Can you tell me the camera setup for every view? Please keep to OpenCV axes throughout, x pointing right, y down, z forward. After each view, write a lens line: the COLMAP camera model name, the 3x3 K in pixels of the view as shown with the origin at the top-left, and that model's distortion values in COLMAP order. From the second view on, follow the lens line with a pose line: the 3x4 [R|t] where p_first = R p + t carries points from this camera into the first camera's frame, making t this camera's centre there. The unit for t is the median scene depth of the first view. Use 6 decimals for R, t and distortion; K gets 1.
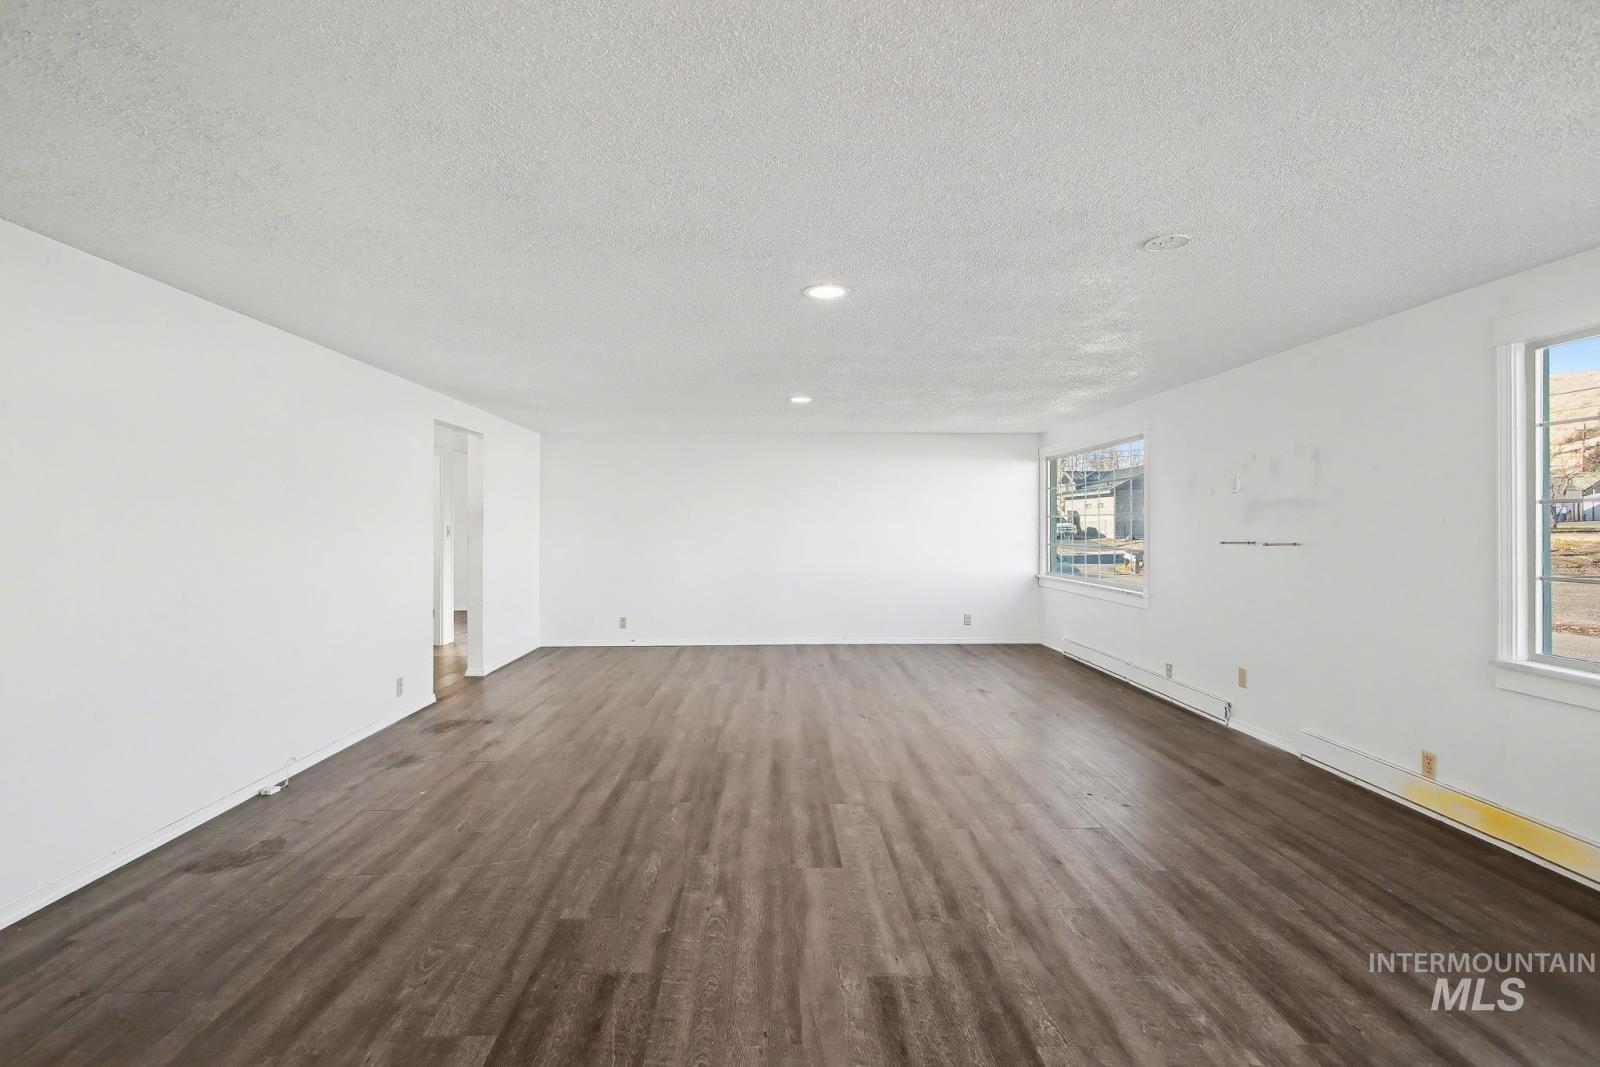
lens RADIAL K [[766.6, 0, 801.7], [0, 766.6, 523.3], [0, 0, 1]] dist [-0.002687, 0.001147]
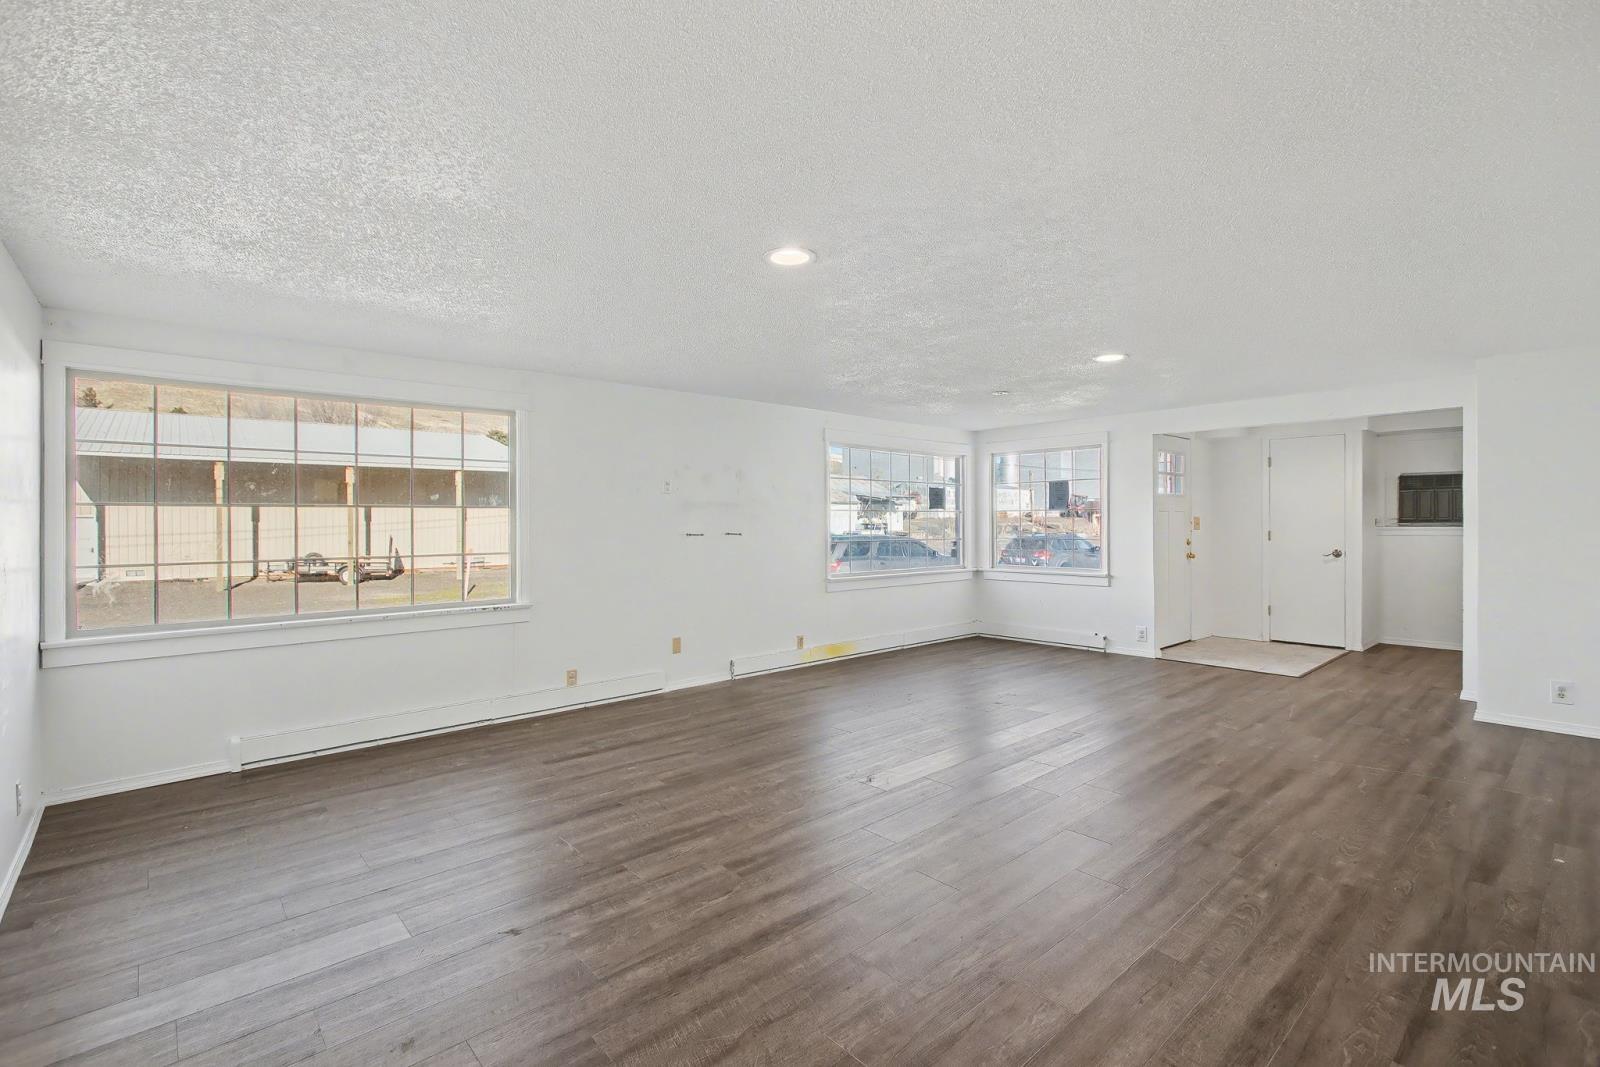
lens RADIAL K [[716.7, 0, 798.1], [0, 716.7, 526.4], [0, 0, 1]] dist [-0.004495, -0.001013]
pose [[-0.635722, -0.001100, 0.771917, -0.559113], [0.006673, 0.999954, 0.006921, 0.005790], [-0.771889, 0.009551, -0.635685, 2.039568]]
